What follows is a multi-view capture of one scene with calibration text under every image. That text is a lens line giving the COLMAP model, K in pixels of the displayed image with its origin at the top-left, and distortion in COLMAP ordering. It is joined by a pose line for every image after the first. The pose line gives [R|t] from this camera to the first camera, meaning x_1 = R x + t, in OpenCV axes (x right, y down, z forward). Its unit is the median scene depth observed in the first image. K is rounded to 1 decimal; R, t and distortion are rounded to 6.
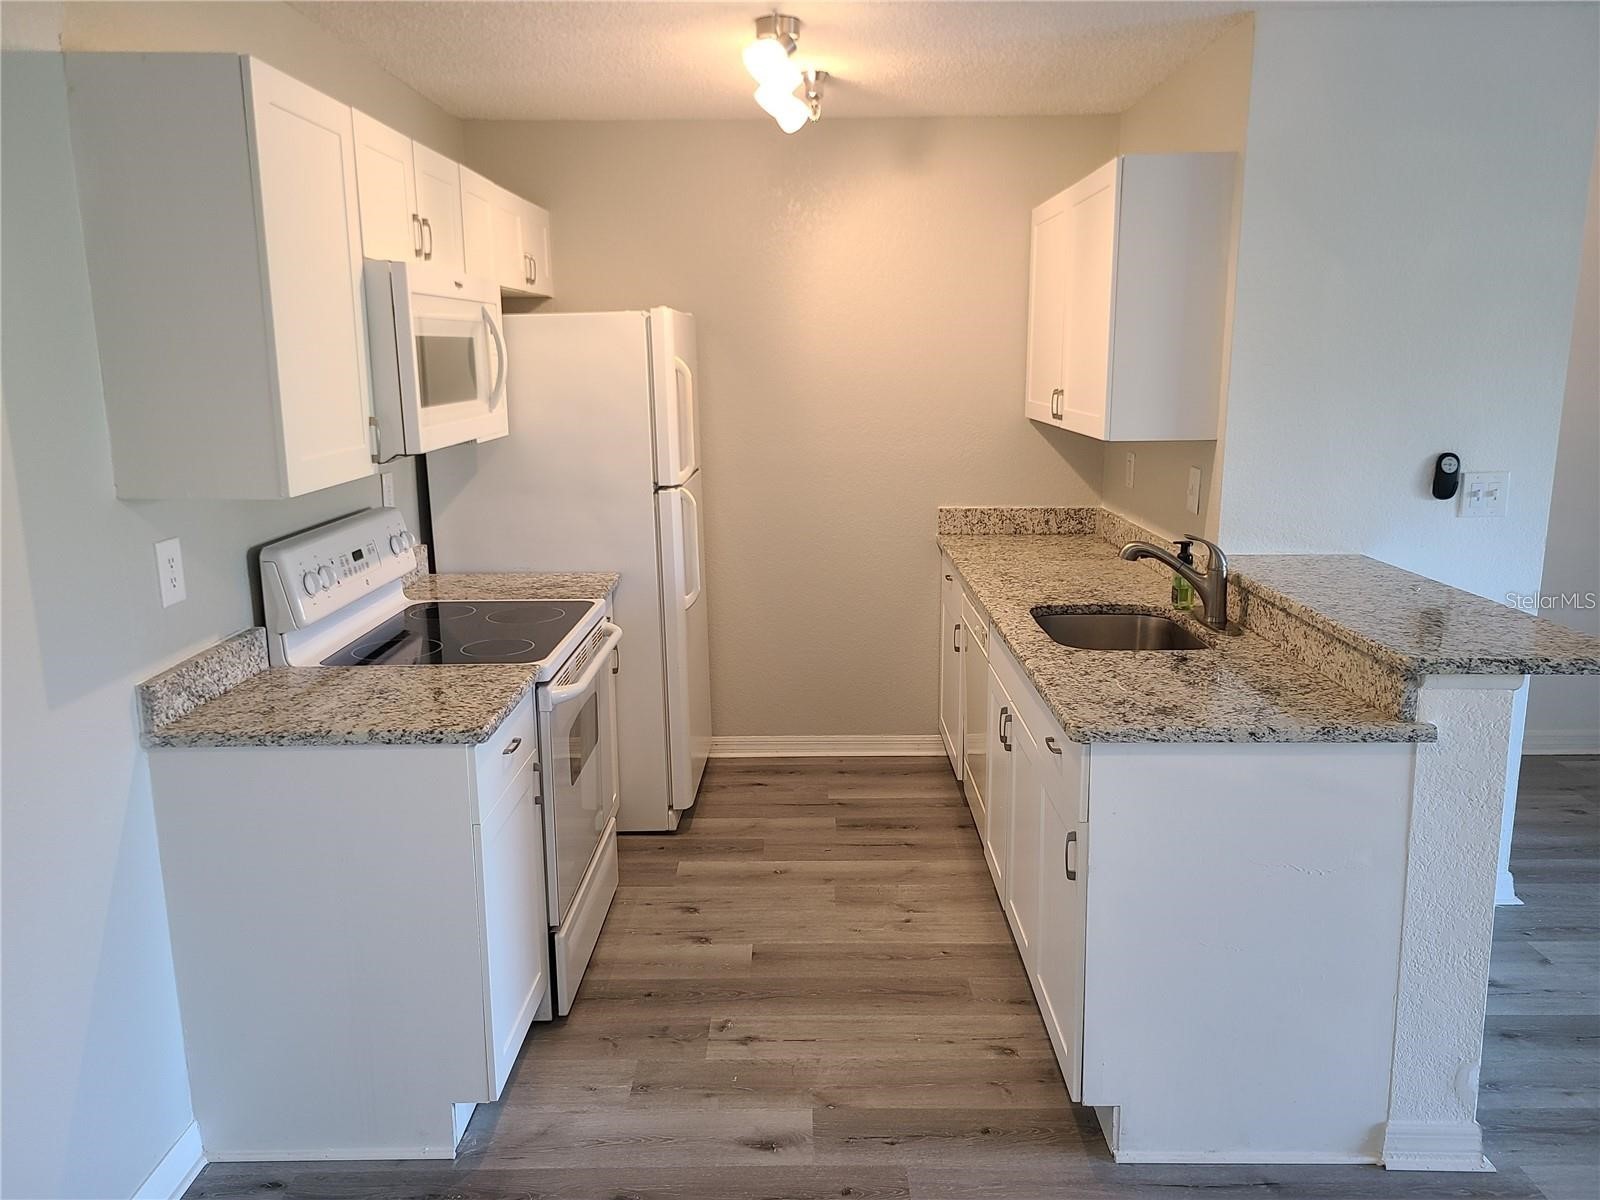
lens RADIAL K [[1188.5, 0, 796.7], [0, 1188.5, 593.3], [0, 0, 1]] dist [0.032188, -0.018411]
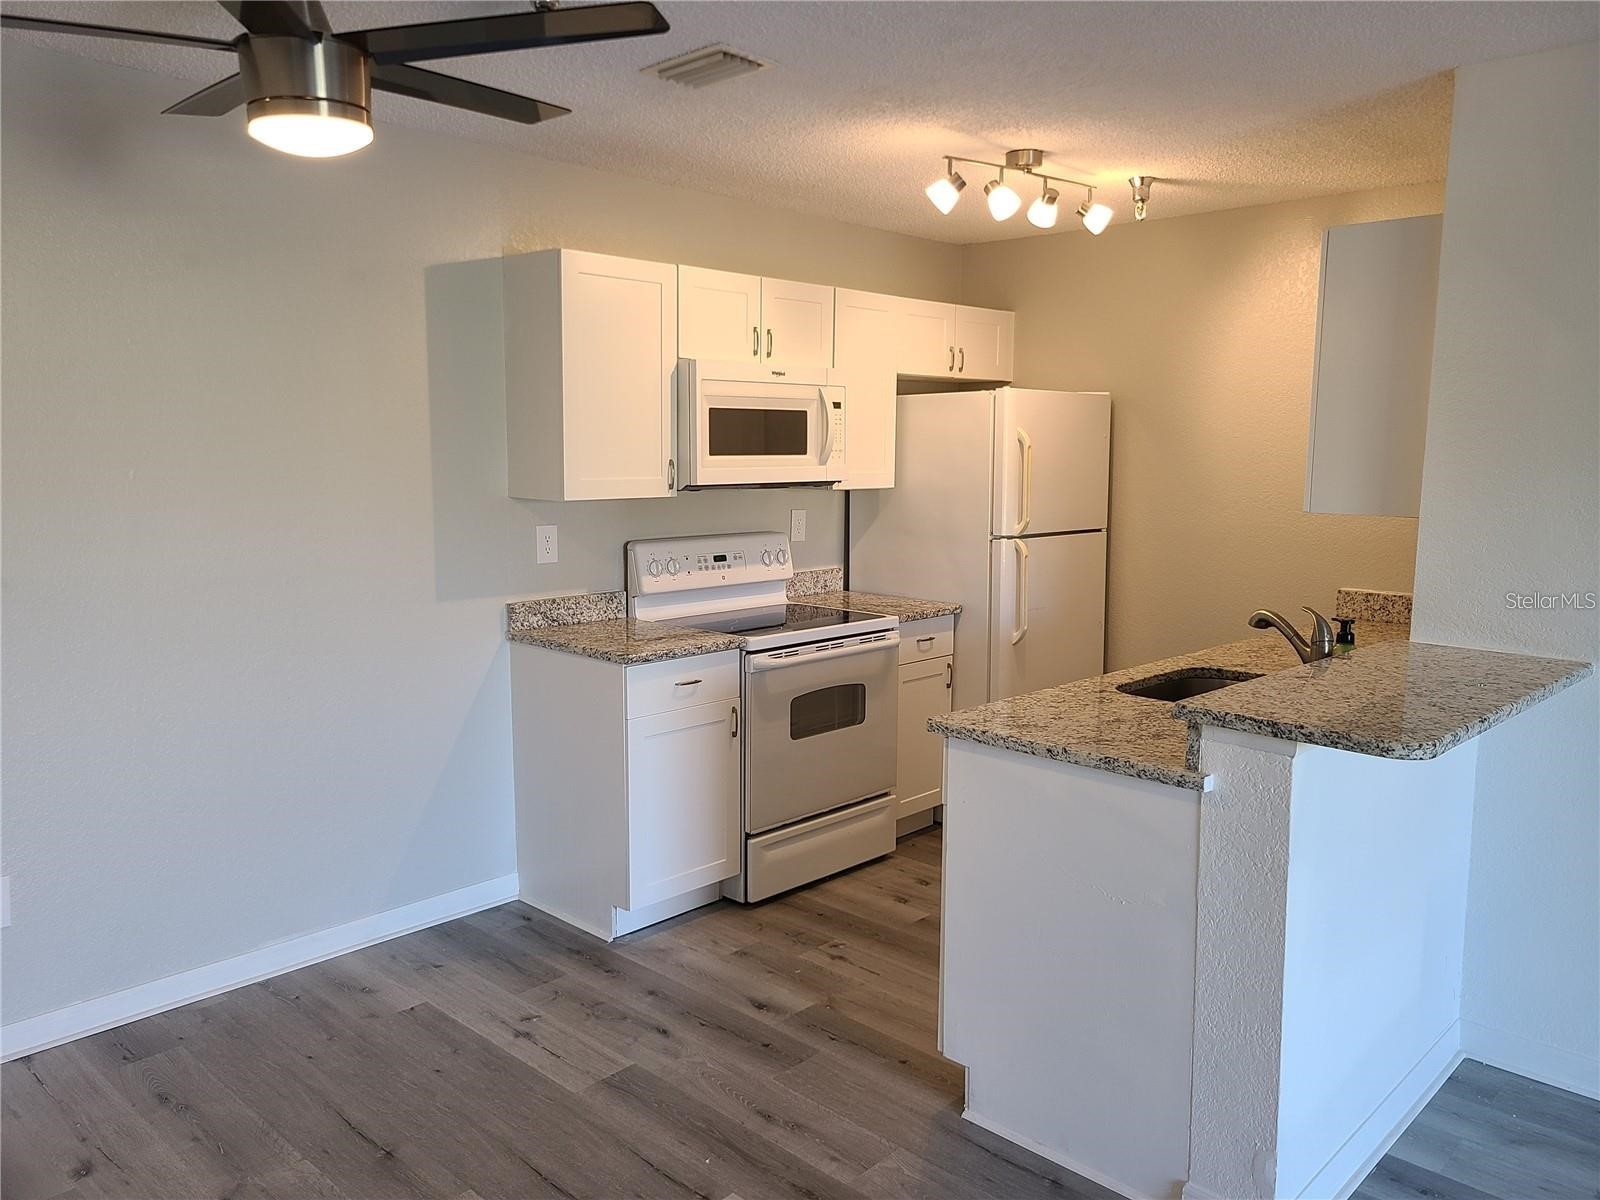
lens RADIAL K [[1188.5, 0, 784.2], [0, 1188.5, 594.7], [0, 0, 1]] dist [0.032188, -0.018411]
pose [[0.724188, 0.102773, -0.681901, 0.821798], [-0.151382, 0.988405, -0.011801, 0.020526], [0.672782, 0.111773, 0.731349, -0.003612]]
